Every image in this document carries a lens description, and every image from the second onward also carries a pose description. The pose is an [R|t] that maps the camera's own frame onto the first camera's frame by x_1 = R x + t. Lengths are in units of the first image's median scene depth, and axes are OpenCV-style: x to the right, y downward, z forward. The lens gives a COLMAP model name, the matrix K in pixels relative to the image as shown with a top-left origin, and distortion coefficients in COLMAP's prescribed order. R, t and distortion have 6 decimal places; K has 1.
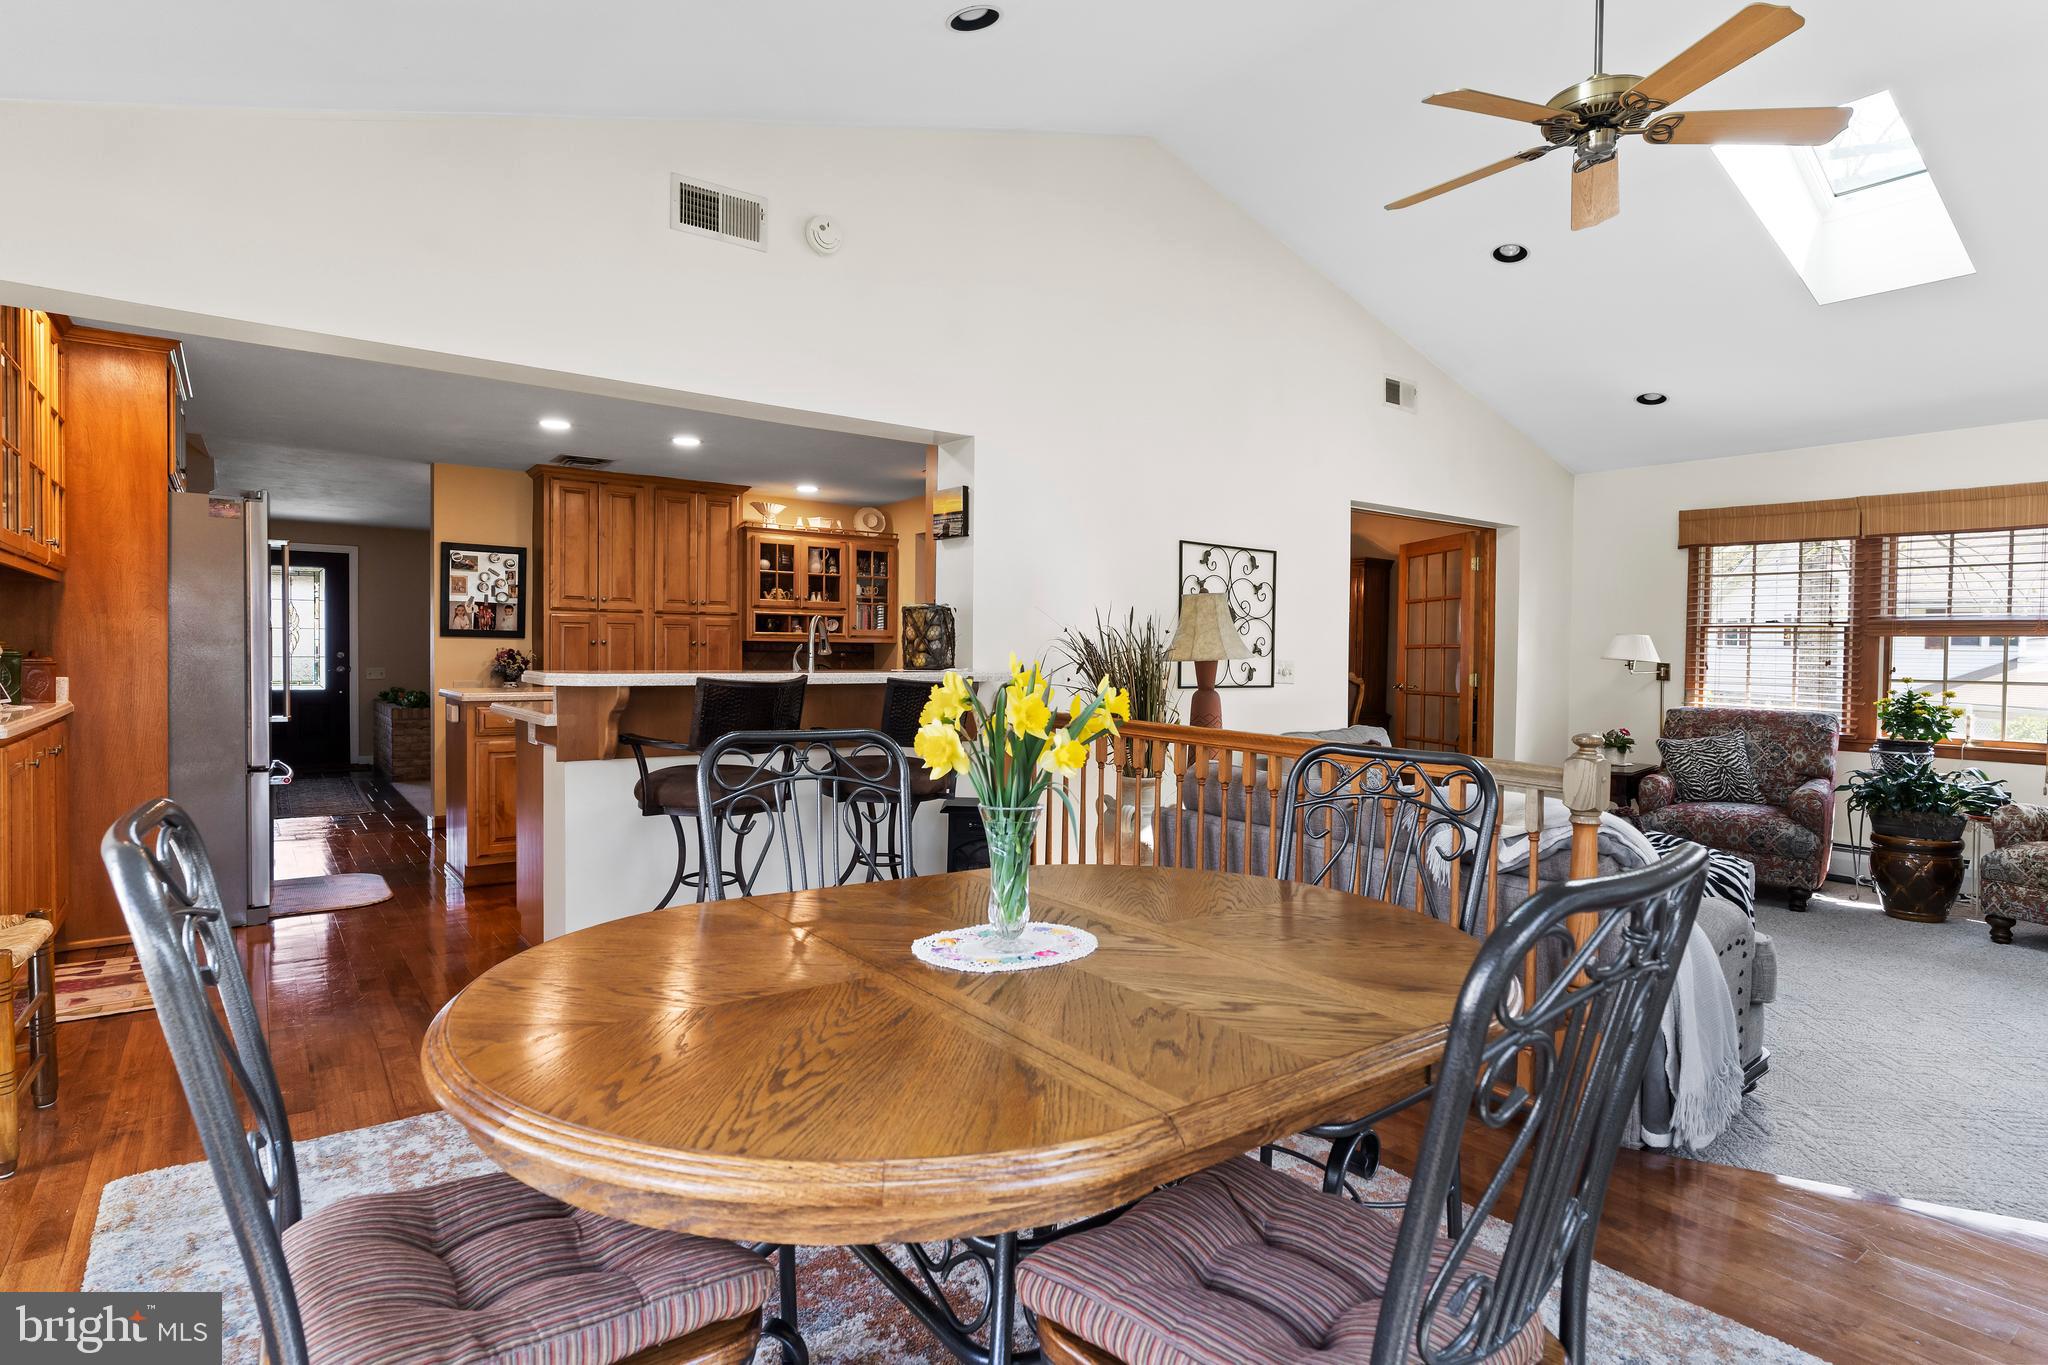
lens RADIAL K [[1105.5, 0, 1029.0], [0, 1105.5, 674.2], [0, 0, 1]] dist [-0.000861, 0.000187]
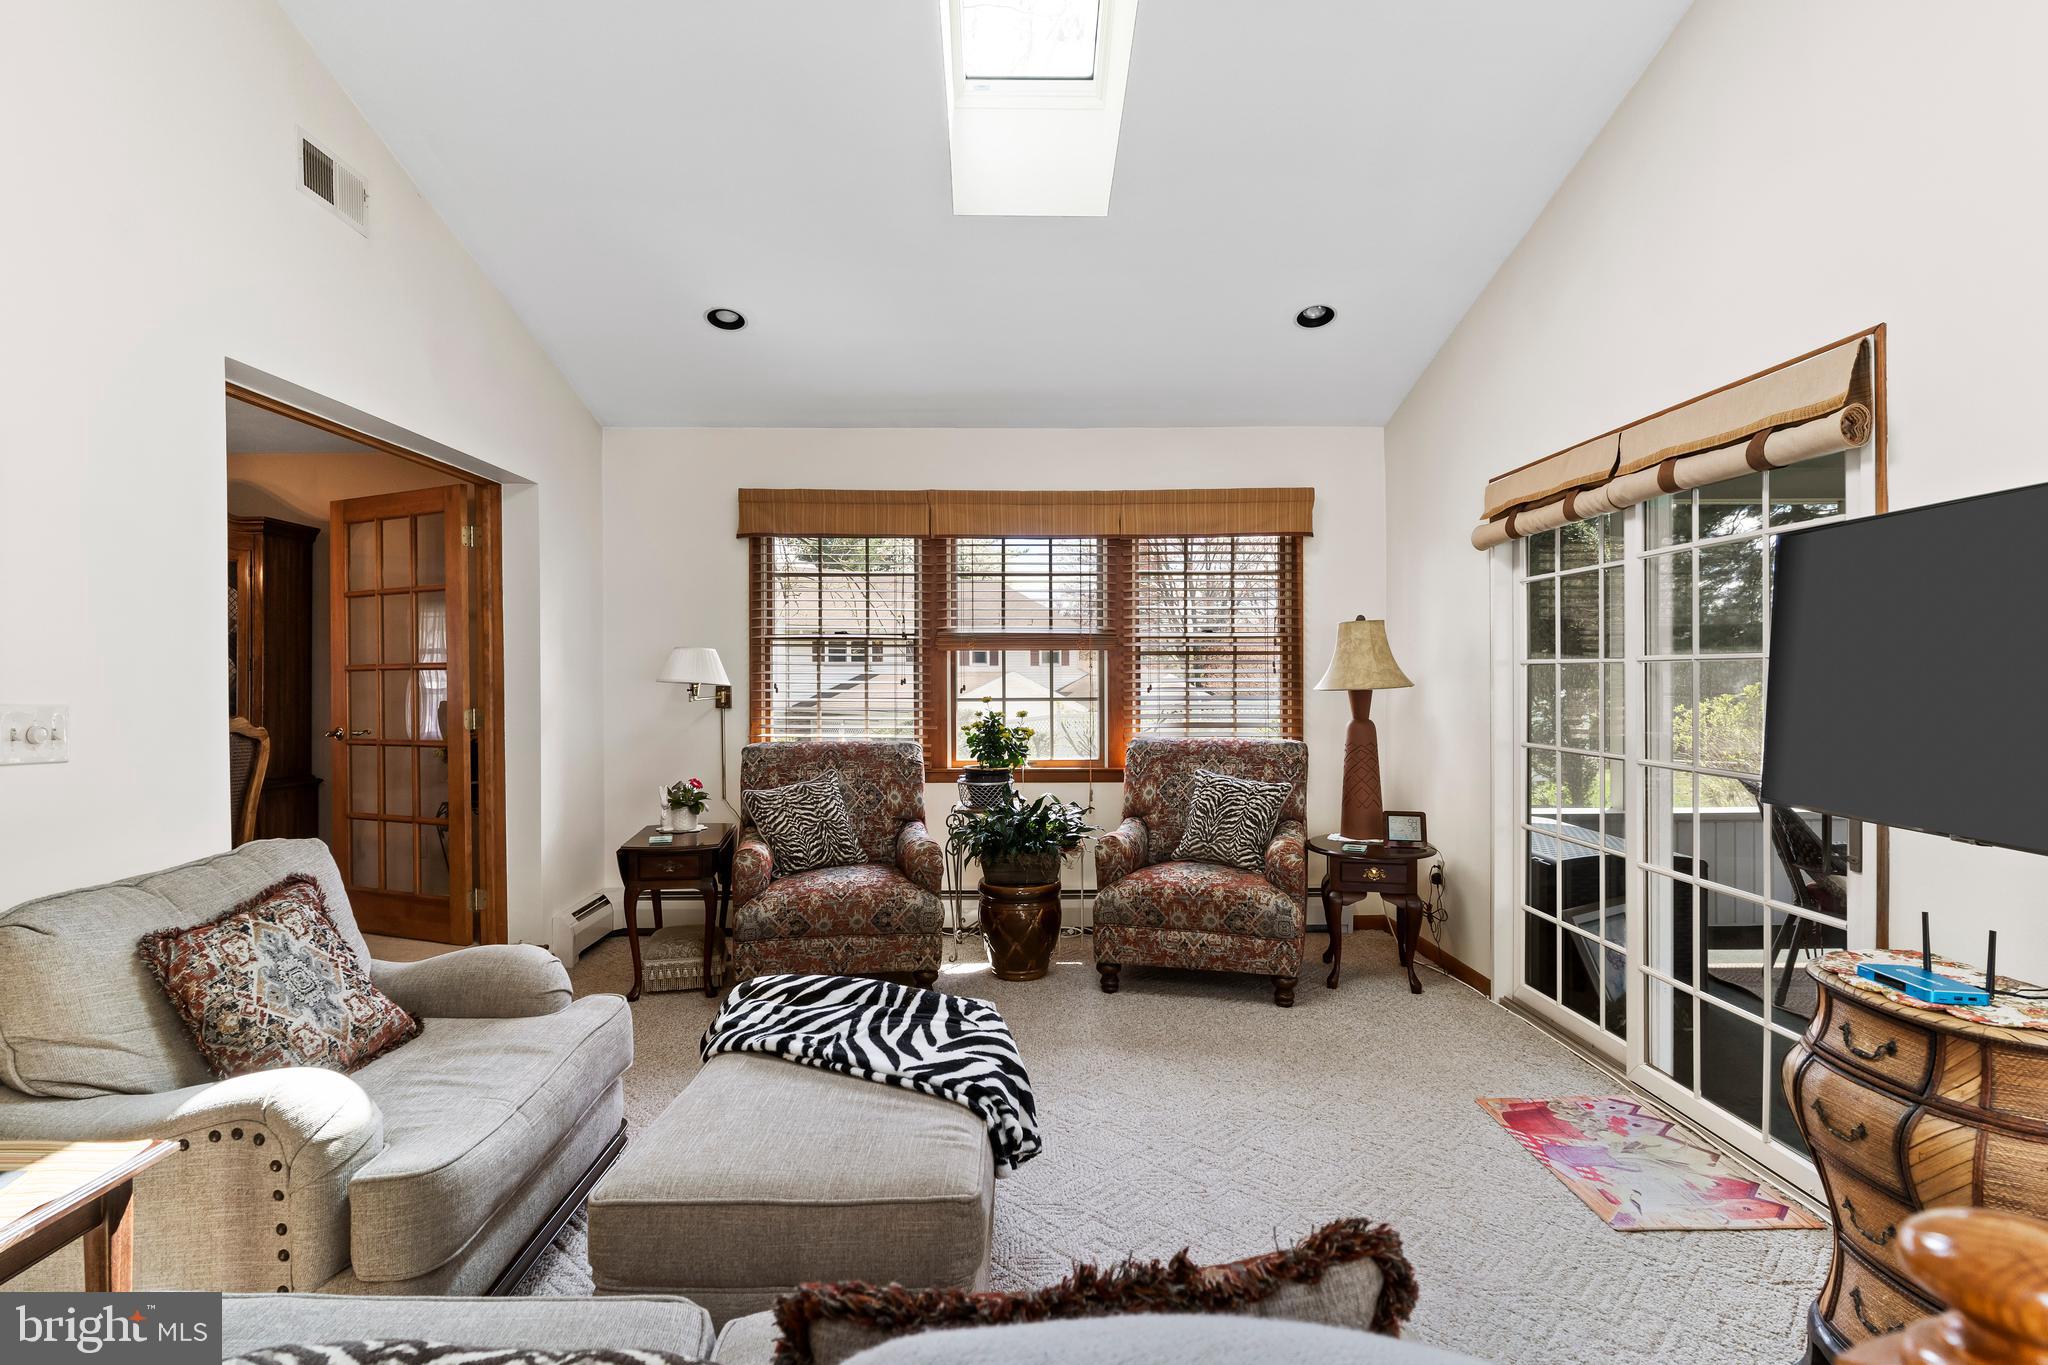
lens RADIAL K [[1075.4, 0, 1023.8], [0, 1075.4, 675.0], [0, 0, 1]] dist [0.000667, 0.003423]
pose [[0.615730, -0.016435, 0.787786, 0.125803], [0.029361, 0.999567, -0.002096, -0.010698], [-0.787410, 0.024421, 0.615946, 0.416052]]
